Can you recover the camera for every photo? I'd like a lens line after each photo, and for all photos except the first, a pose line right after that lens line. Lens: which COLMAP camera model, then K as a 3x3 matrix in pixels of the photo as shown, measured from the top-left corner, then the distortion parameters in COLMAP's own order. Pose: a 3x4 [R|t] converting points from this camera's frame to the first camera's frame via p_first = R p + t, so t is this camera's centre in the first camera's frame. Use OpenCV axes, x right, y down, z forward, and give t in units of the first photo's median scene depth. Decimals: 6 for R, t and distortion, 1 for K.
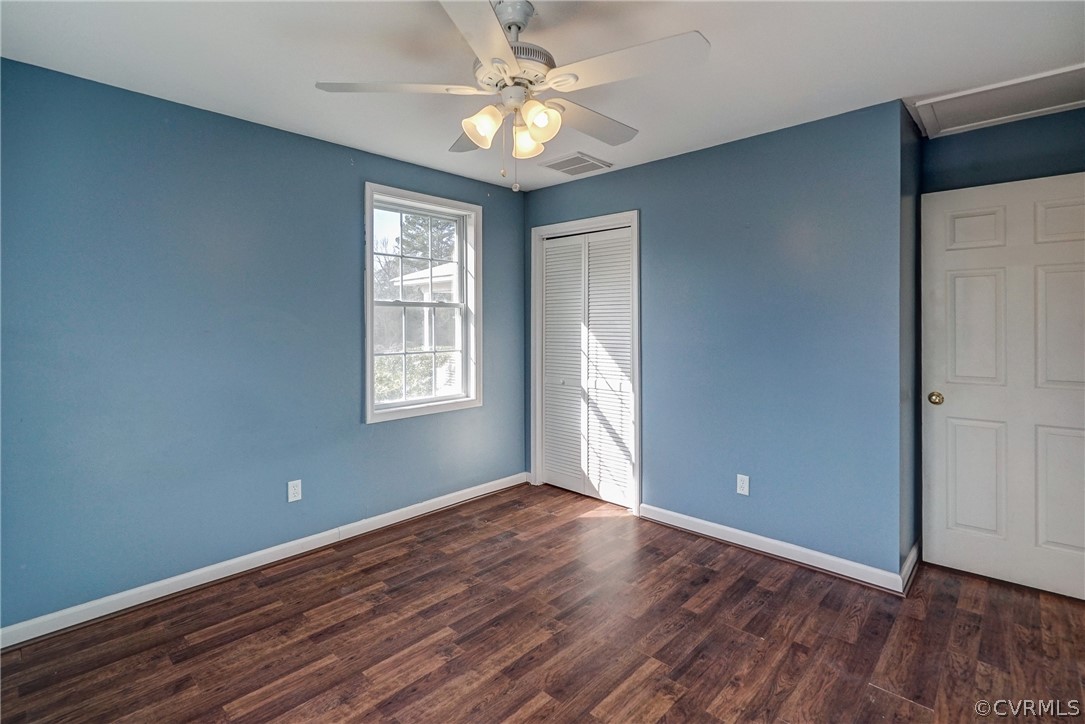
lens RADIAL K [[506.2, 0, 549.1], [0, 506.2, 324.5], [0, 0, 1]] dist [-0.001480, 0.000075]
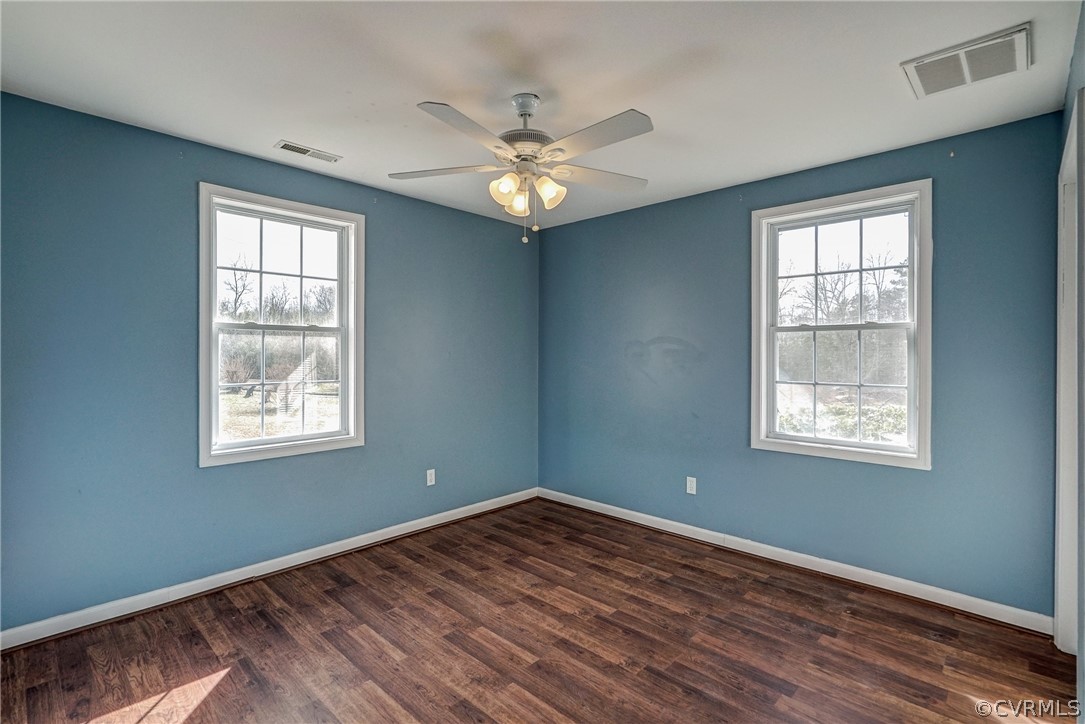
lens RADIAL K [[509.5, 0, 540.2], [0, 509.5, 352.8], [0, 0, 1]] dist [-0.000587, 0.000314]
pose [[-0.007001, -0.001554, -0.999974, 0.791042], [-0.006412, 0.999978, -0.001509, 0.009231], [0.999955, 0.006402, -0.007011, 0.675813]]
